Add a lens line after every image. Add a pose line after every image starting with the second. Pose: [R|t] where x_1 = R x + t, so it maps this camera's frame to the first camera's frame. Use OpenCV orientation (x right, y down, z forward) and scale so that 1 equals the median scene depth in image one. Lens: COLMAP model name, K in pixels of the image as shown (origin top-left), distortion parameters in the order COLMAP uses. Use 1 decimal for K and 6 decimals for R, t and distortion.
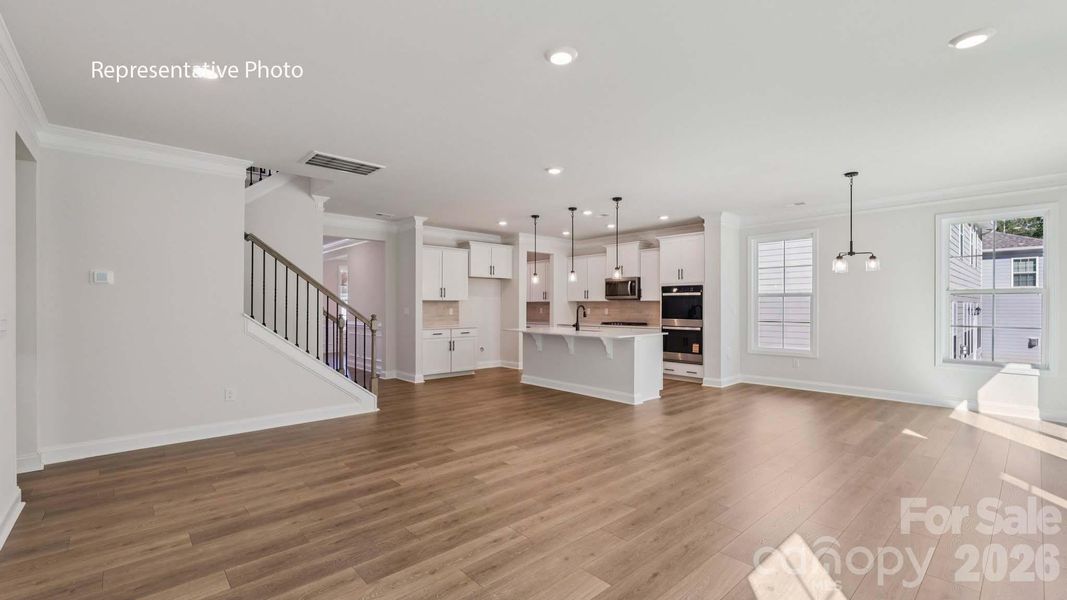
lens RADIAL K [[454.4, 0, 529.2], [0, 454.4, 308.9], [0, 0, 1]] dist [-0.002196, -0.000101]
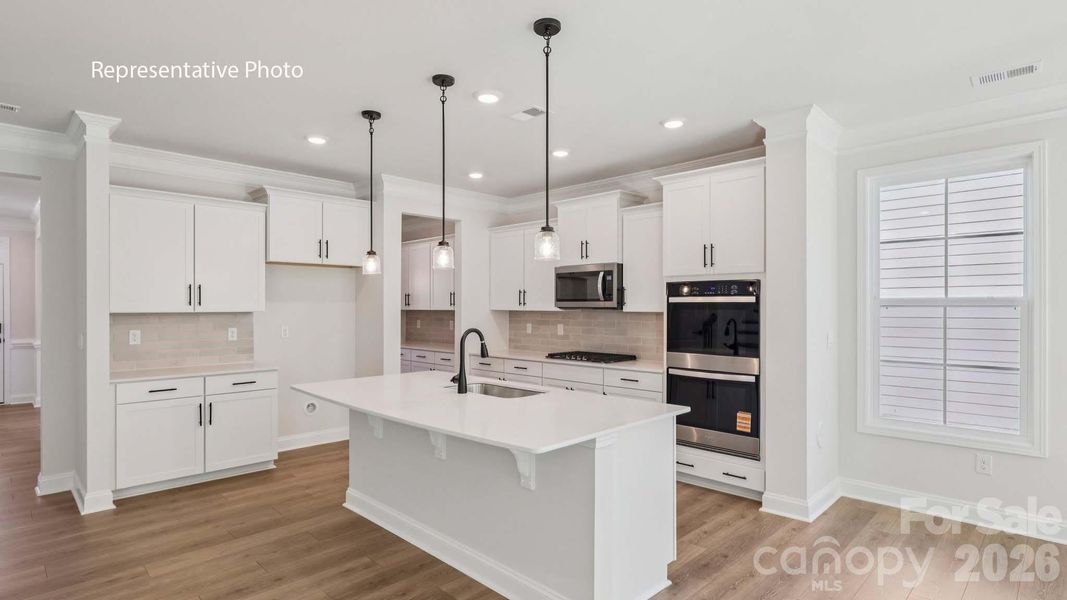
lens RADIAL K [[541.4, 0, 531.0], [0, 541.4, 308.7], [0, 0, 1]] dist [-0.002639, 0.000323]
pose [[0.998337, -0.000852, 0.057646, 0.118538], [0.000919, 0.999999, -0.001145, -0.021855], [-0.057645, 0.001196, 0.998336, 0.445828]]
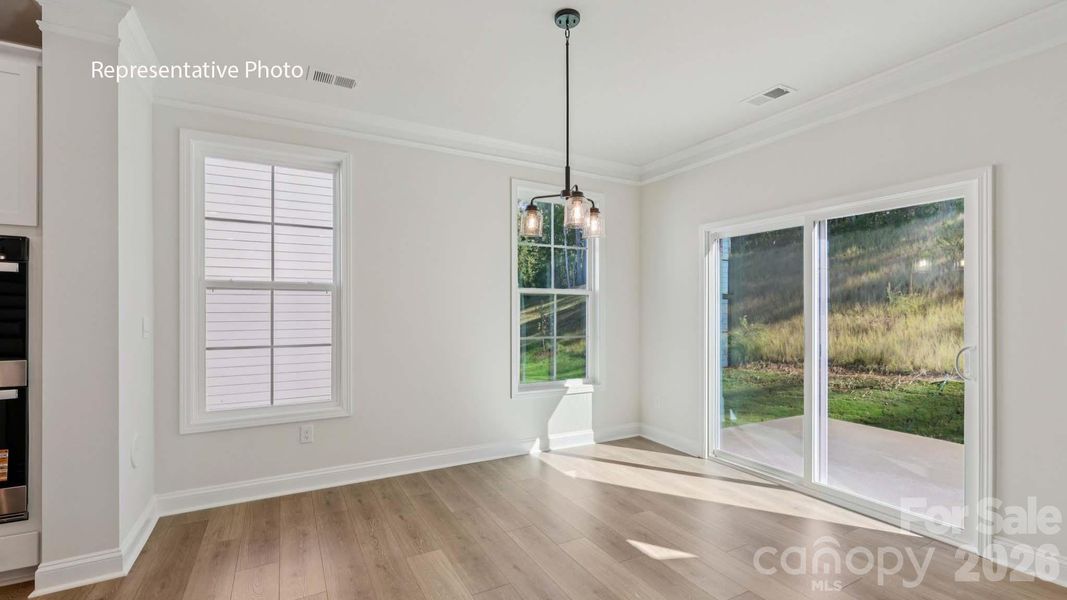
lens RADIAL K [[454.4, 0, 529.2], [0, 454.4, 308.9], [0, 0, 1]] dist [-0.002196, -0.000101]
pose [[0.229456, 0.001981, 0.973317, 0.162642], [0.004675, 0.999984, -0.003138, -0.004965], [-0.973308, 0.005270, 0.229443, 0.575484]]
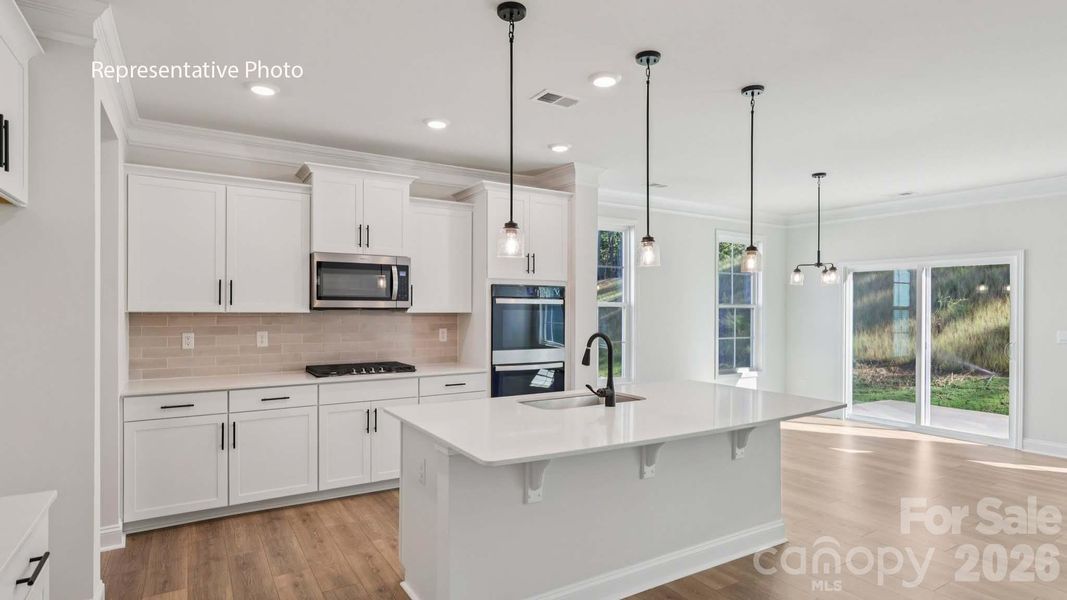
lens RADIAL K [[553.7, 0, 532.0], [0, 553.7, 309.5], [0, 0, 1]] dist [0.000201, 0.000674]
pose [[0.174061, -0.004237, 0.984726, -0.279112], [0.000015, 0.999991, 0.004300, -0.024693], [-0.984735, -0.000734, 0.174059, 0.839894]]
